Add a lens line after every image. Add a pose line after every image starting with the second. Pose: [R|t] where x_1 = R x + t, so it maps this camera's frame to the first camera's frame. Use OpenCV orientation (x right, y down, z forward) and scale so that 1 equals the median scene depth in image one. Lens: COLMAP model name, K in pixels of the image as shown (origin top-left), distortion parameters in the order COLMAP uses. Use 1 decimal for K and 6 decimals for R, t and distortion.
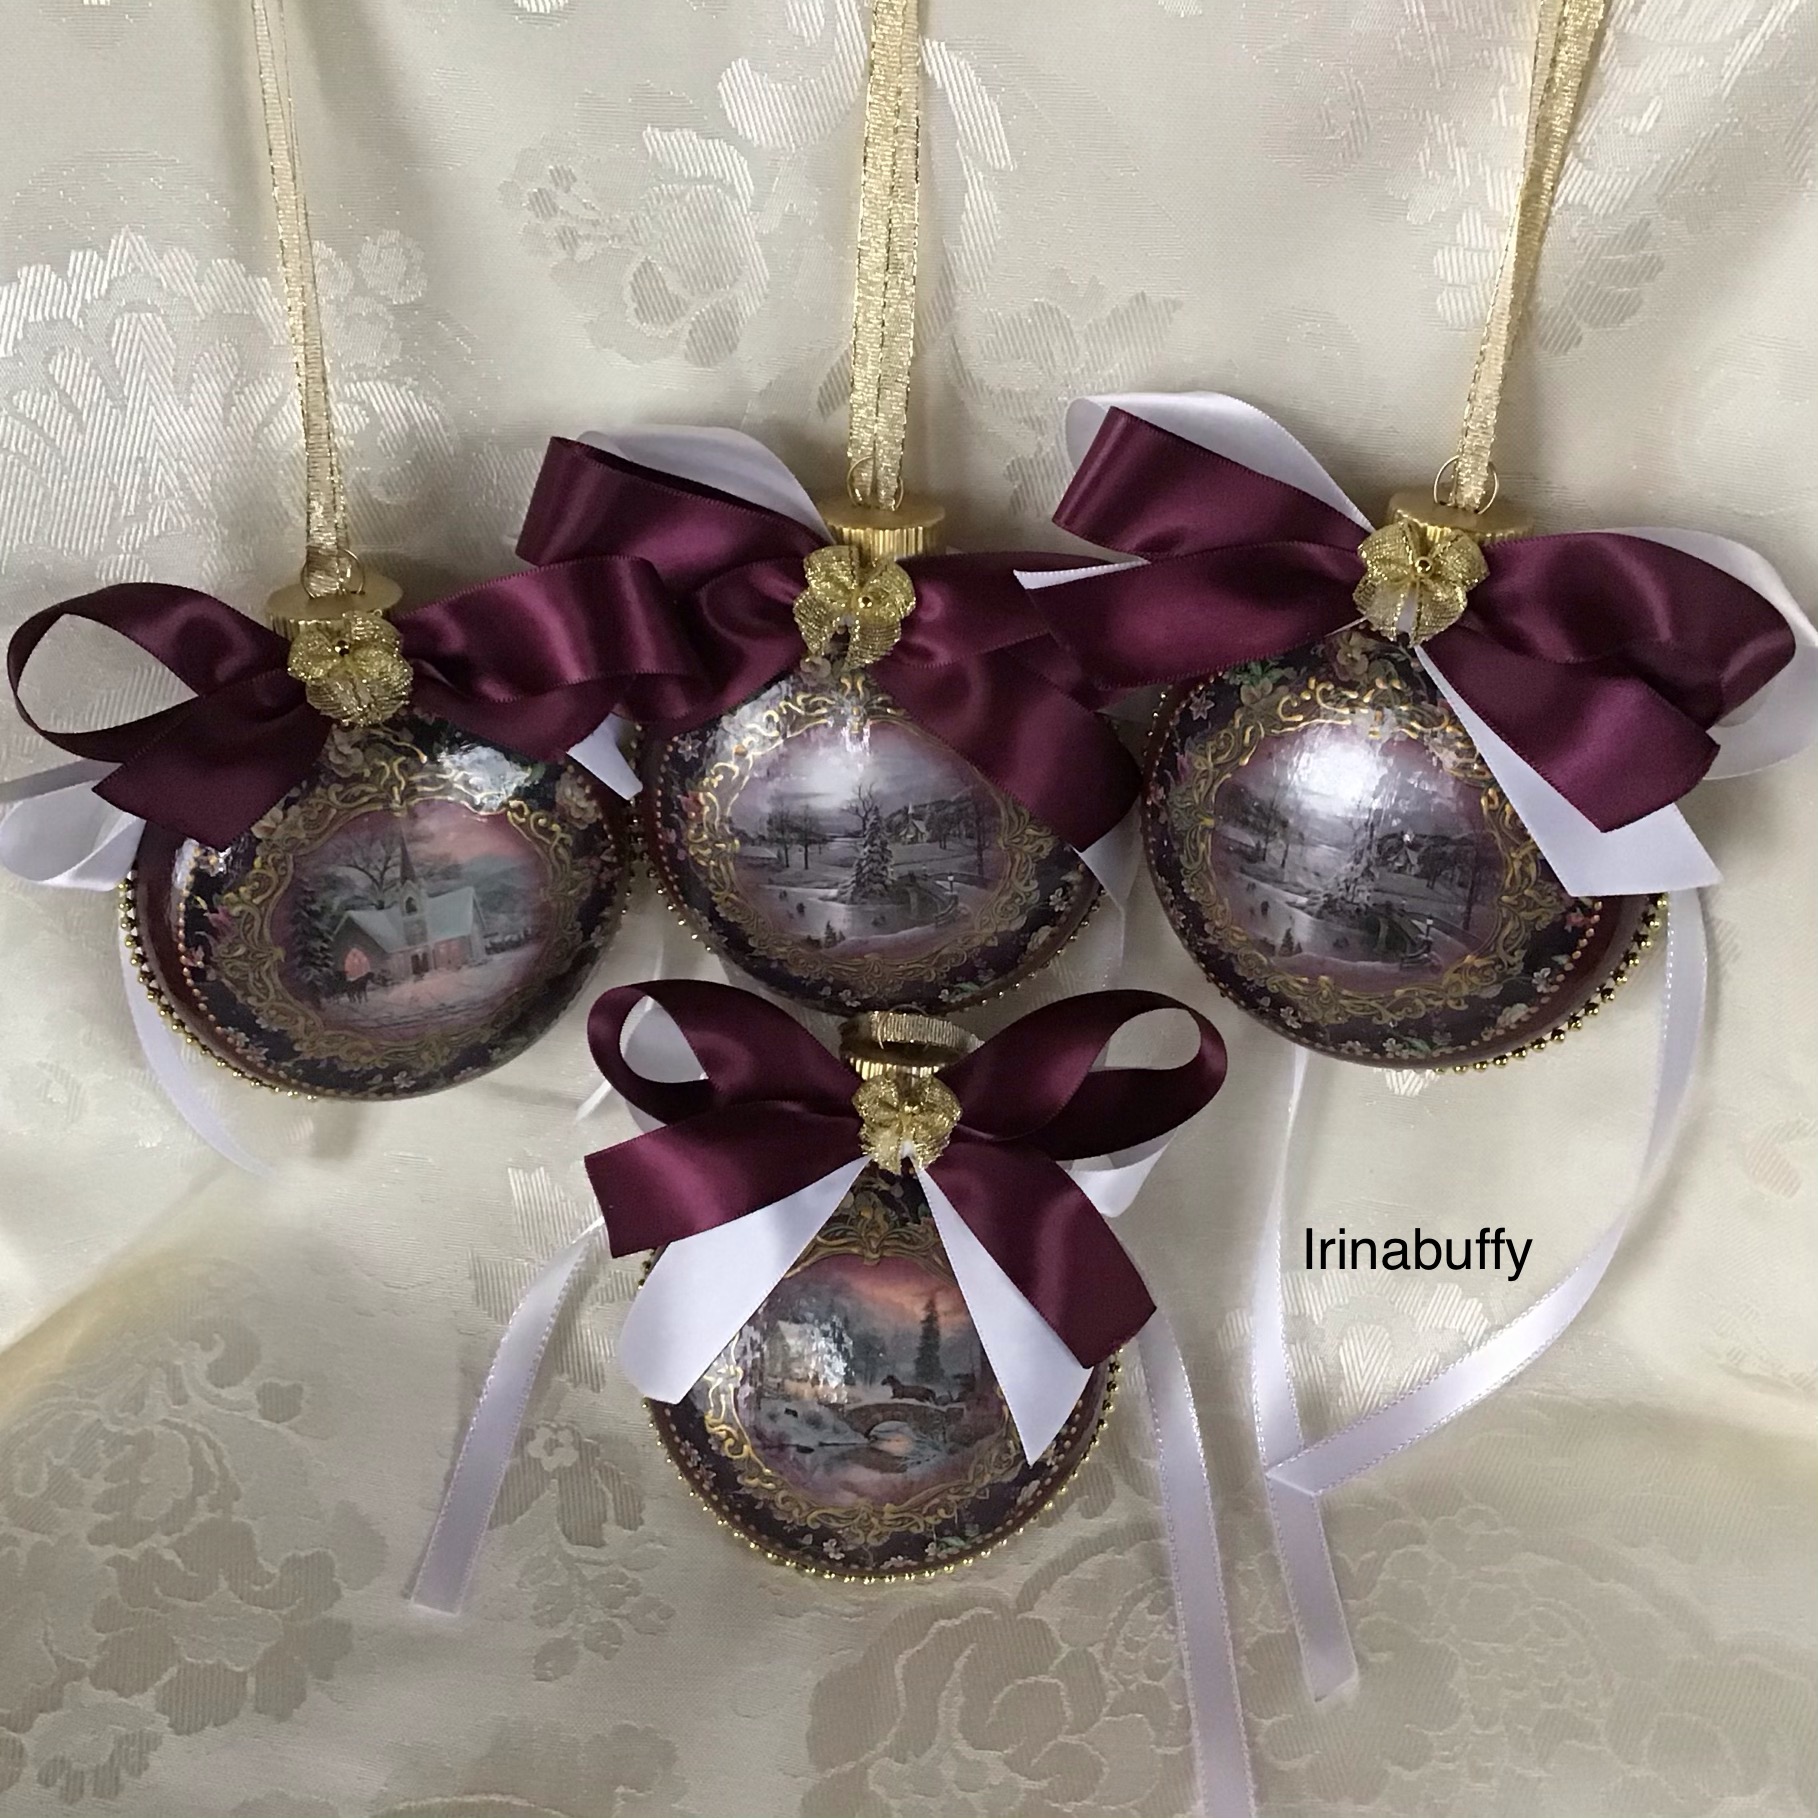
lens RADIAL K [[2200.9, 0, 898.0], [0, 2200.9, 897.6], [0, 0, 1]] dist [0.152943, -0.341633]
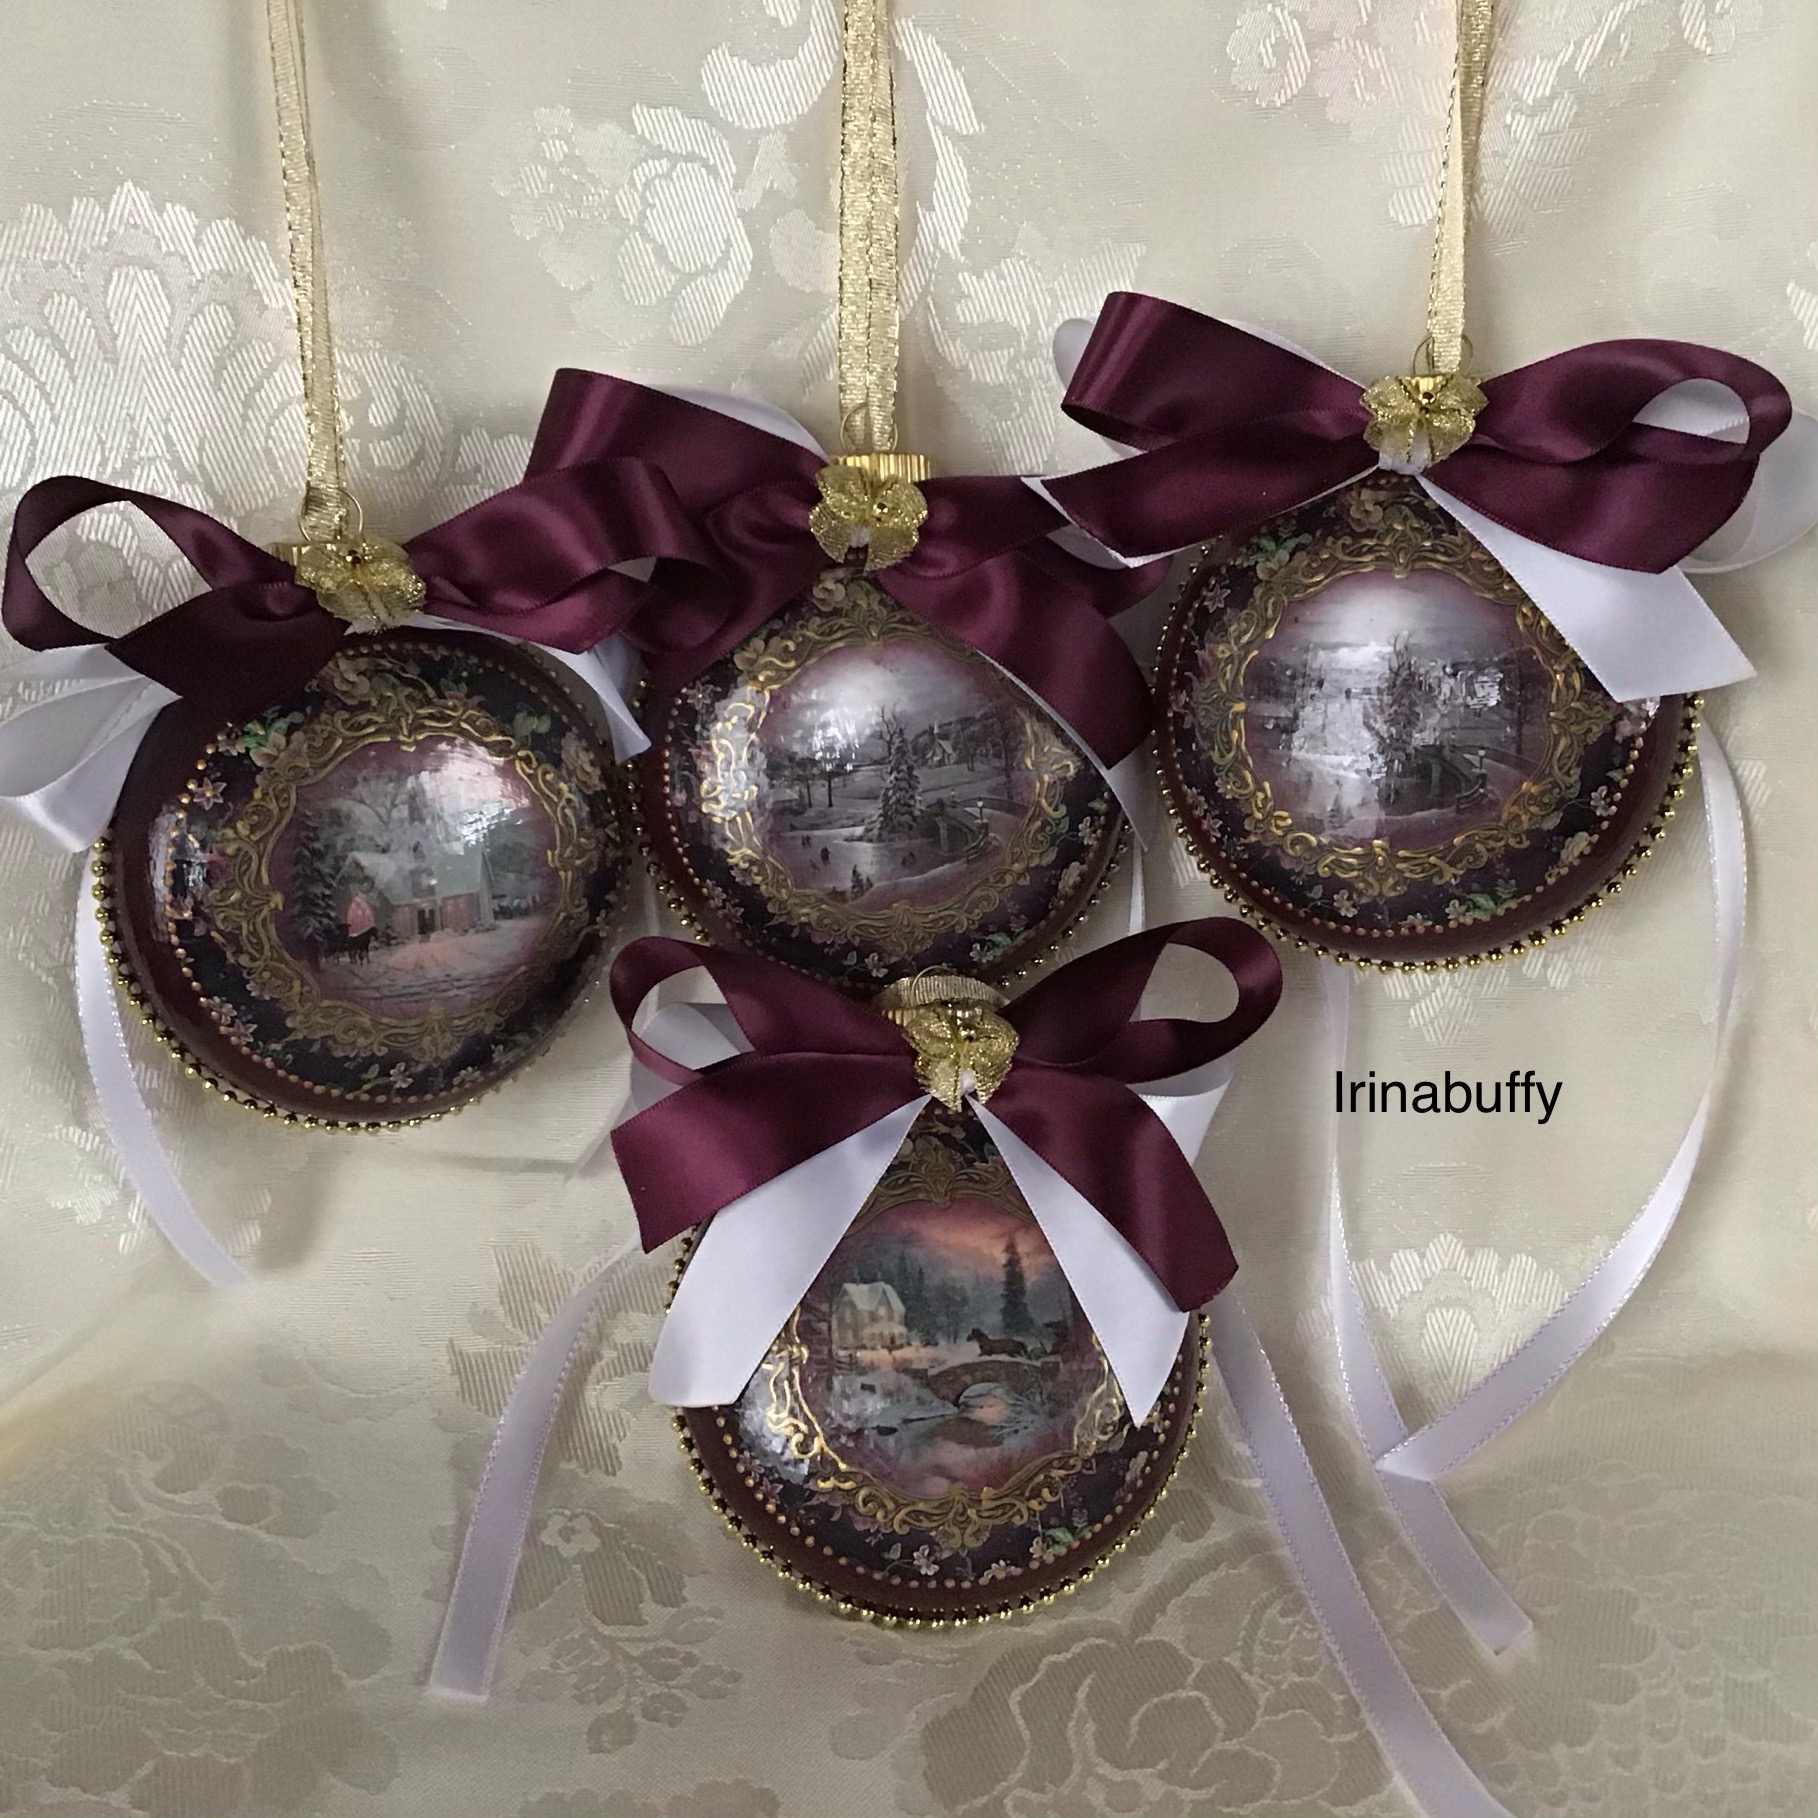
lens RADIAL K [[2200.9, 0, 898.0], [0, 2200.9, 897.6], [0, 0, 1]] dist [0.152943, -0.341633]
pose [[0.988038, -0.060712, 0.141756, -0.151066], [0.103063, 0.943764, -0.314145, 0.329616], [-0.114712, 0.324997, 0.938732, 0.106249]]
